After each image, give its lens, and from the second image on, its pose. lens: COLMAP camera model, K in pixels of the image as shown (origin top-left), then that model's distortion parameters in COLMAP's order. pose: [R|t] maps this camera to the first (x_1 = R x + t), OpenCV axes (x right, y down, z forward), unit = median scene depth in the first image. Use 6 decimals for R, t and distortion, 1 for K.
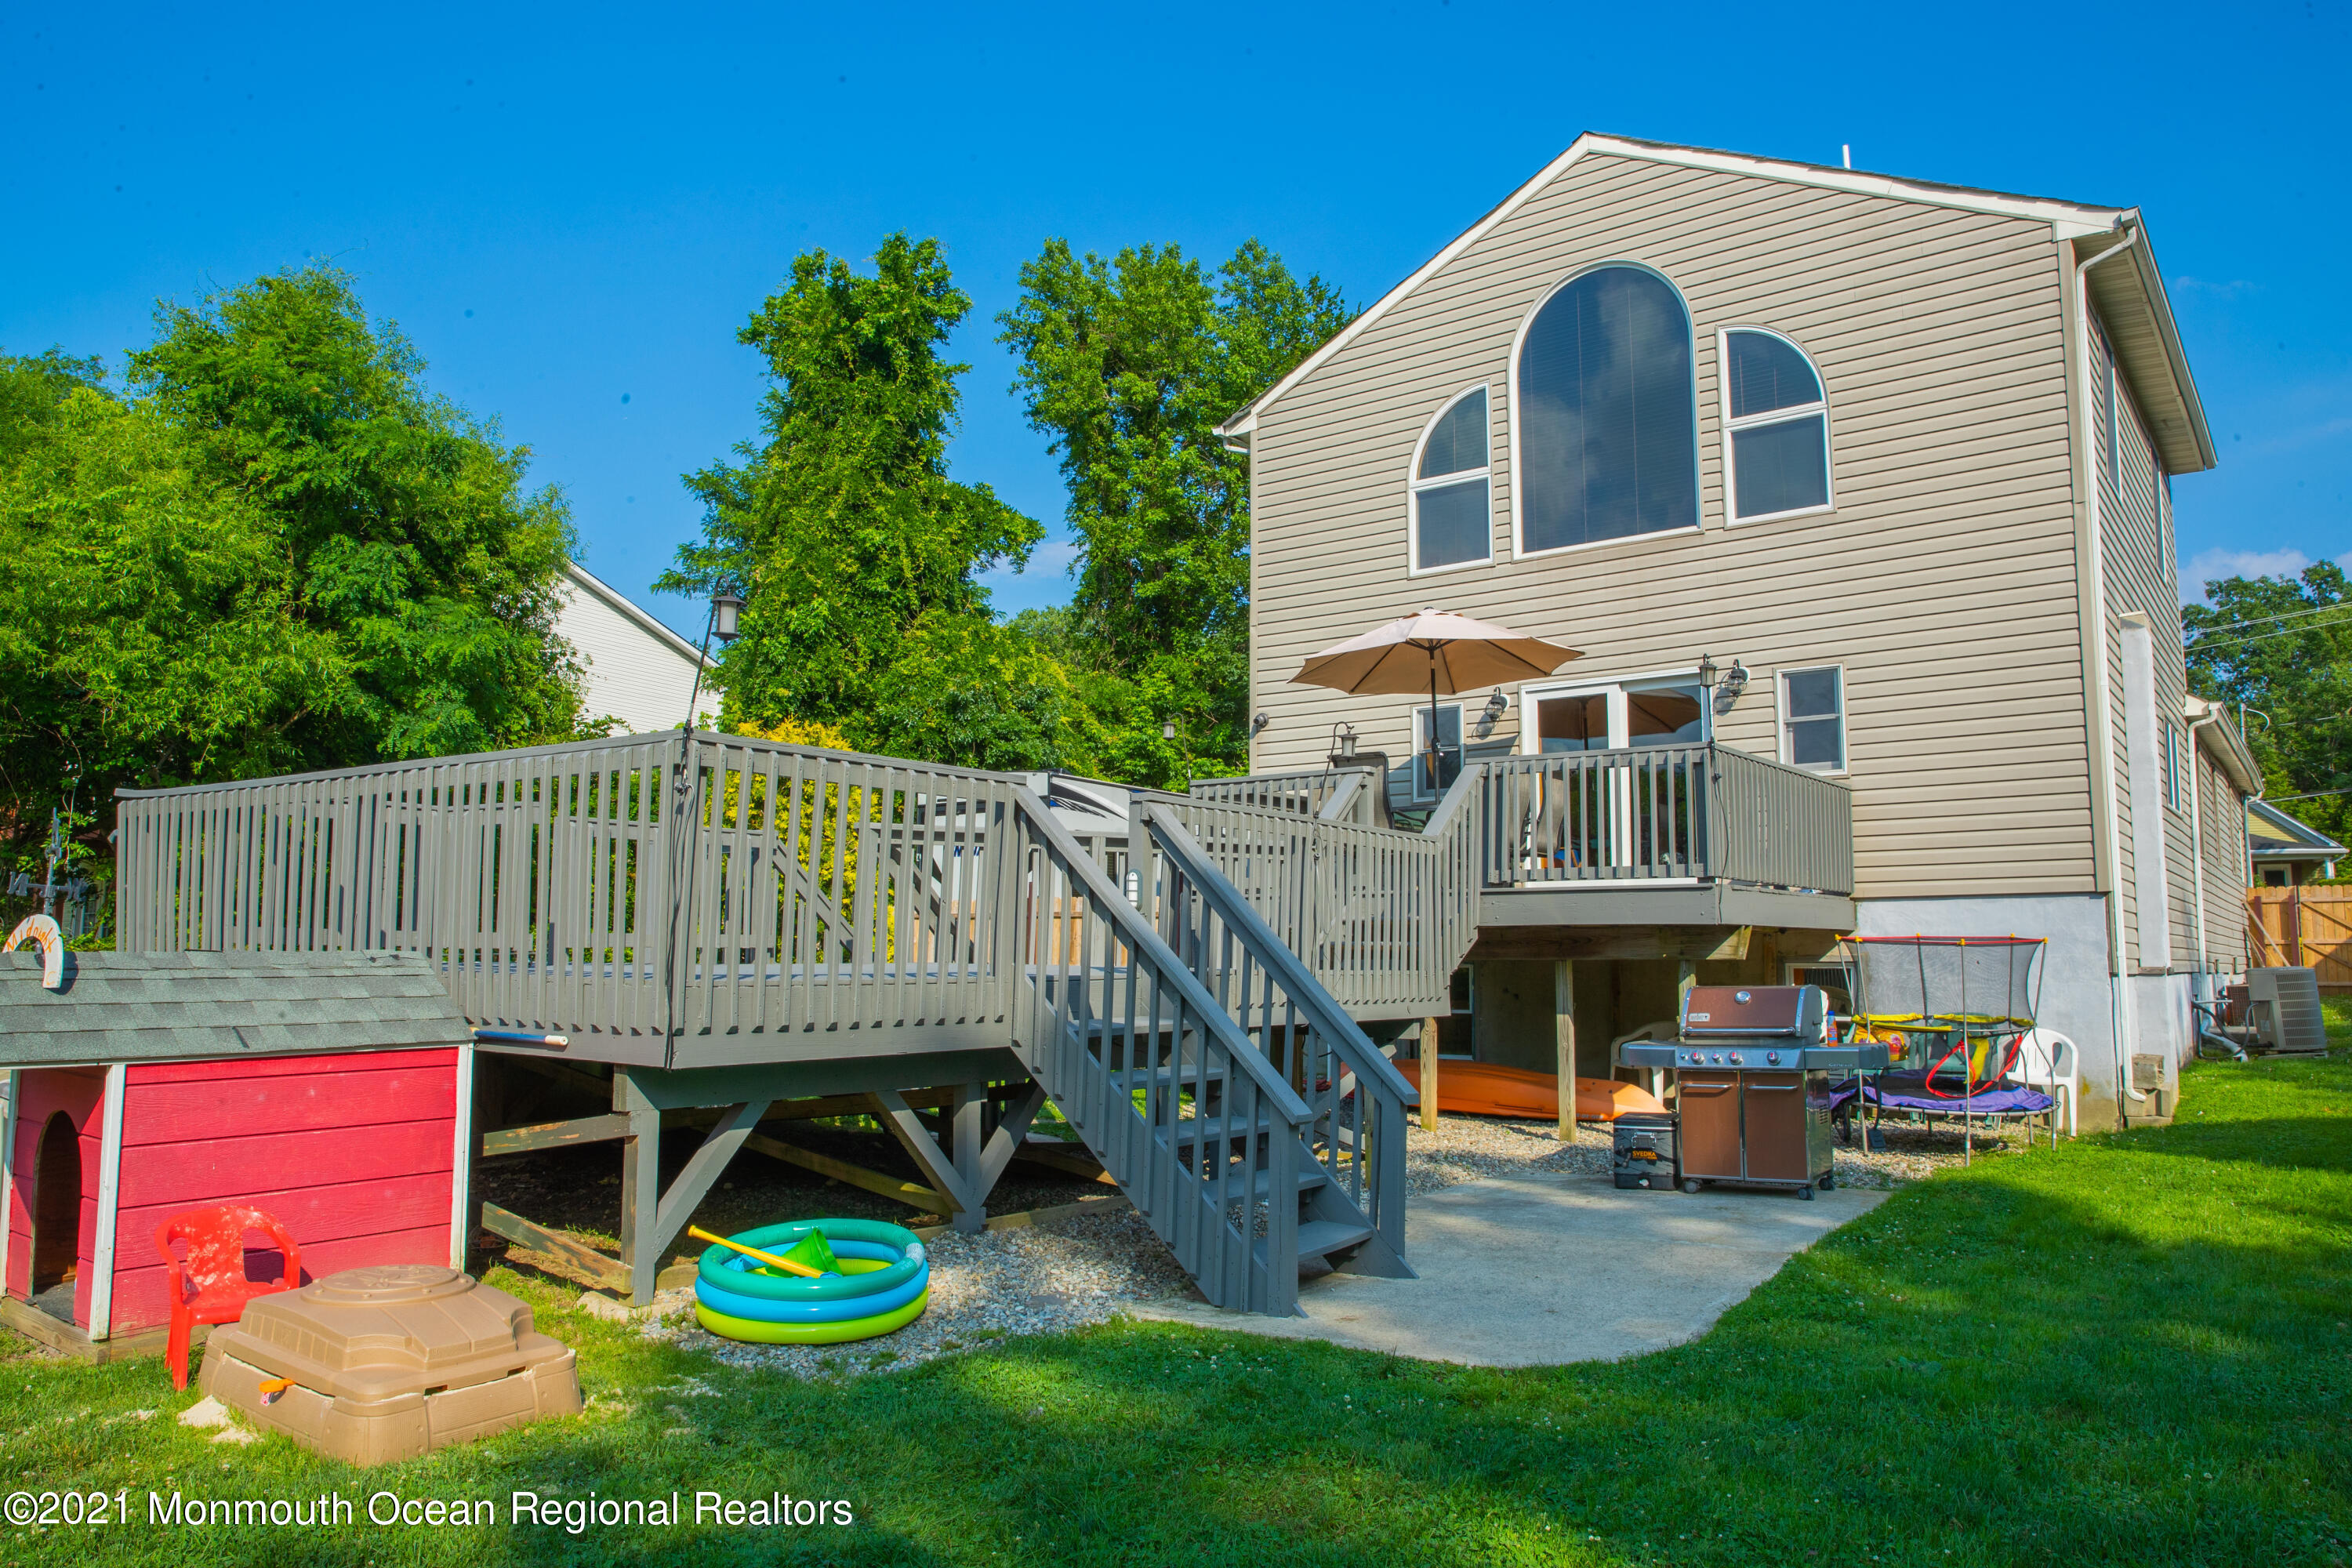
lens RADIAL K [[1606.0, 0, 1176.0], [0, 1606.0, 784.0], [0, 0, 1]] dist [-0.119663, 0.097083]
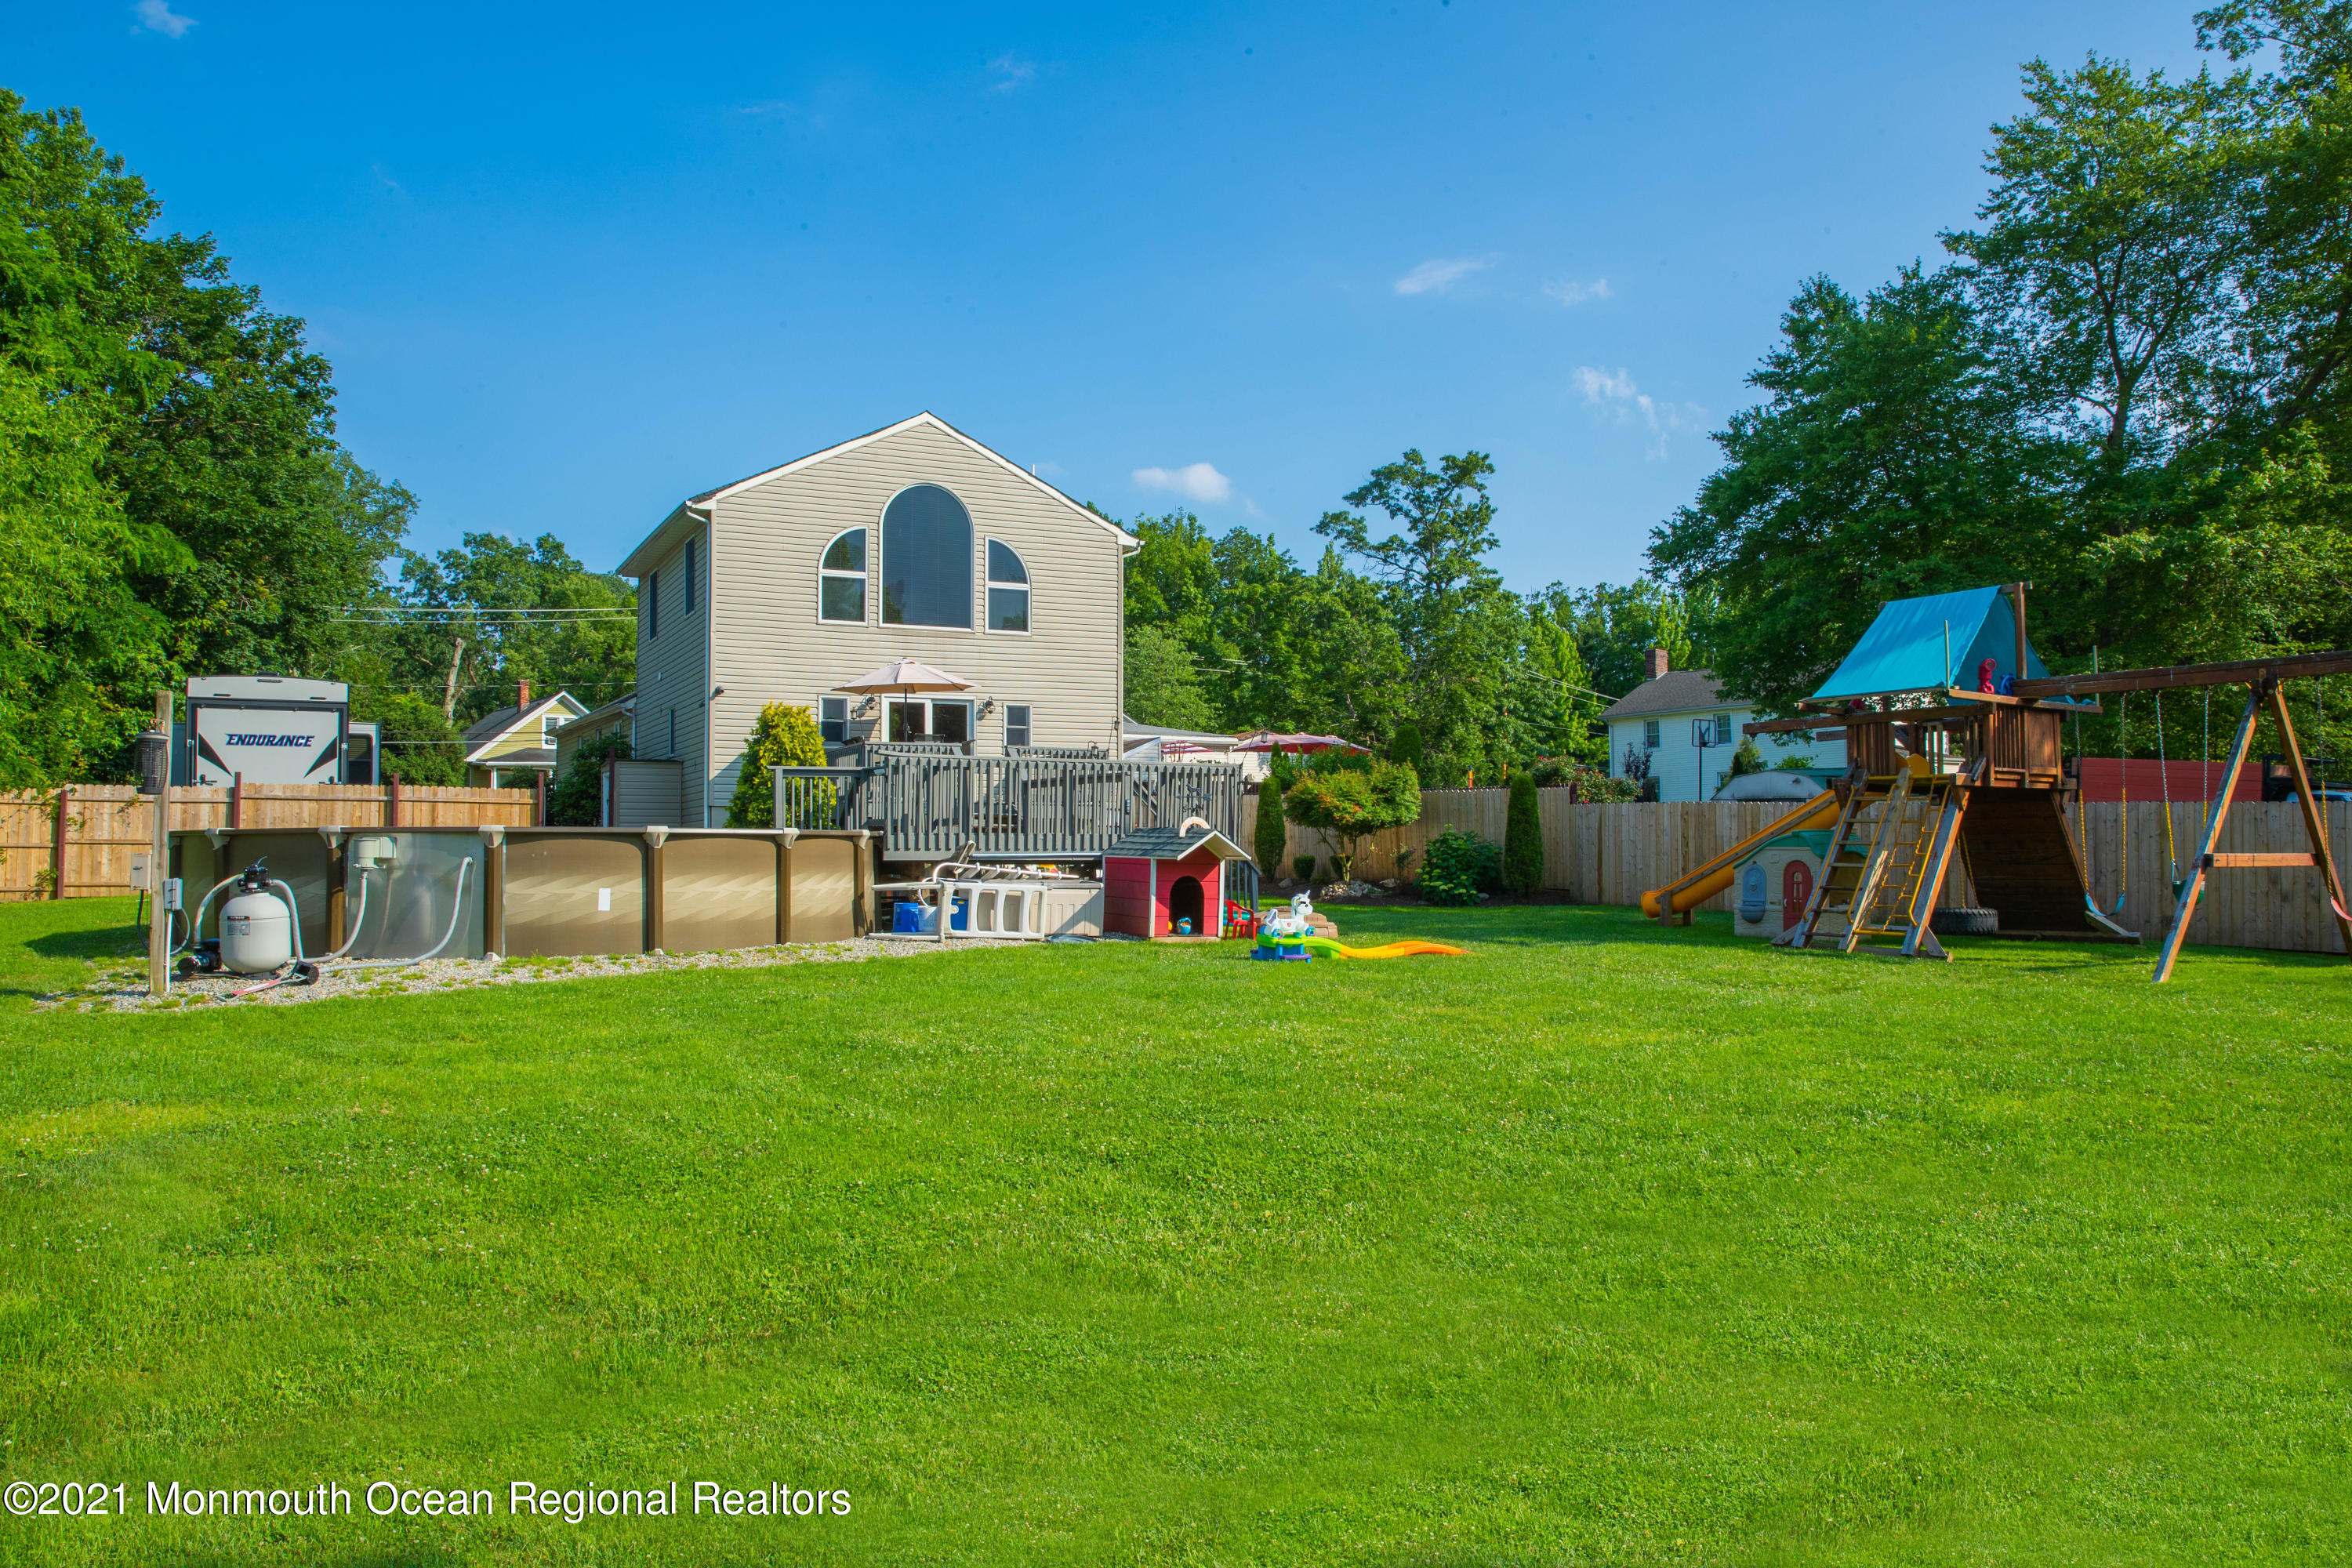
lens RADIAL K [[1606.0, 0, 1176.0], [0, 1606.0, 784.0], [0, 0, 1]] dist [-0.119663, 0.097083]
pose [[0.426550, 0.033633, 0.903838, -1.388580], [-0.095277, 0.995419, 0.007923, -0.000597], [-0.899432, -0.089494, 0.427801, -0.165532]]
